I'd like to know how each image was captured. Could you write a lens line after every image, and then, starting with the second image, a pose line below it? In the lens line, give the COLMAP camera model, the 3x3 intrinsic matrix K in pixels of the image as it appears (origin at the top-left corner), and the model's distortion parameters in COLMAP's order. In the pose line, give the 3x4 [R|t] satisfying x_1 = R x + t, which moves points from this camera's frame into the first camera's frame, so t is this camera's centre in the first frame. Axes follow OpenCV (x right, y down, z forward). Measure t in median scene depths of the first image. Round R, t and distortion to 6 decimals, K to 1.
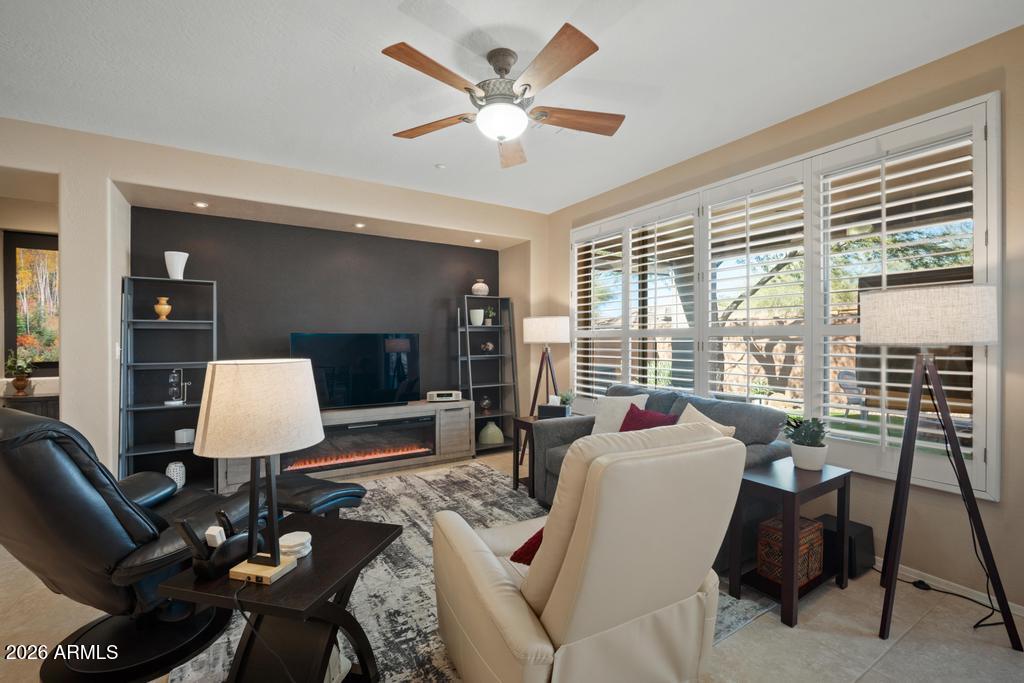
lens RADIAL K [[453.6, 0, 510.6], [0, 453.6, 342.2], [0, 0, 1]] dist [-0.009975, 0.001246]
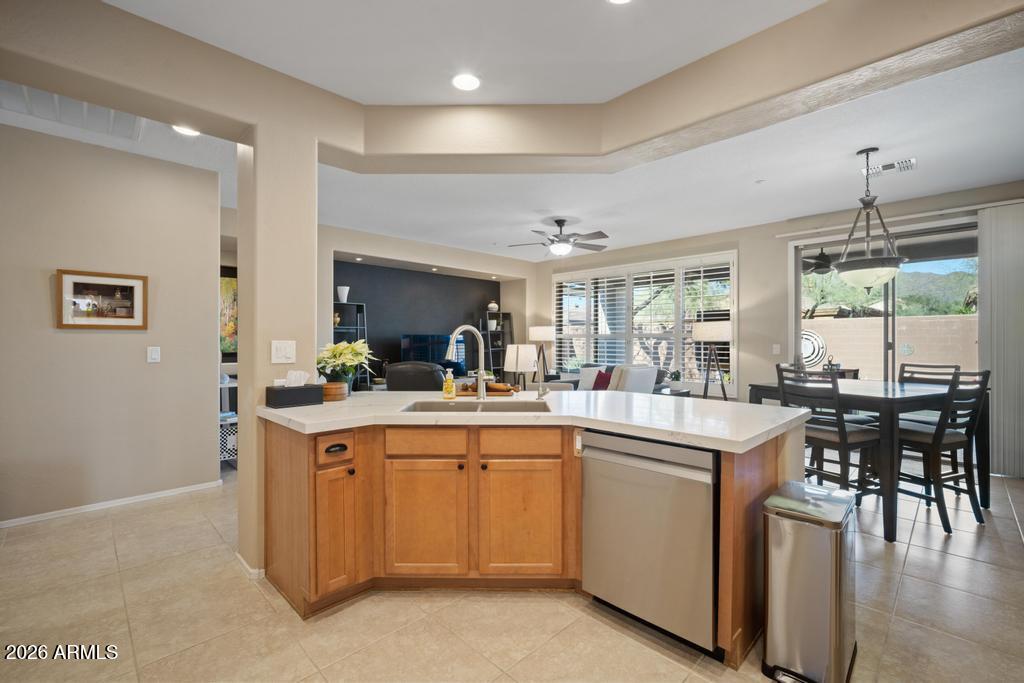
lens RADIAL K [[453.6, 0, 512.0], [0, 453.6, 340.3], [0, 0, 1]] dist [-0.009975, 0.001246]
pose [[0.976618, 0.003022, 0.214963, -0.377235], [-0.002088, 0.999987, -0.004574, 0.006319], [-0.214974, 0.004018, 0.976612, -0.621545]]
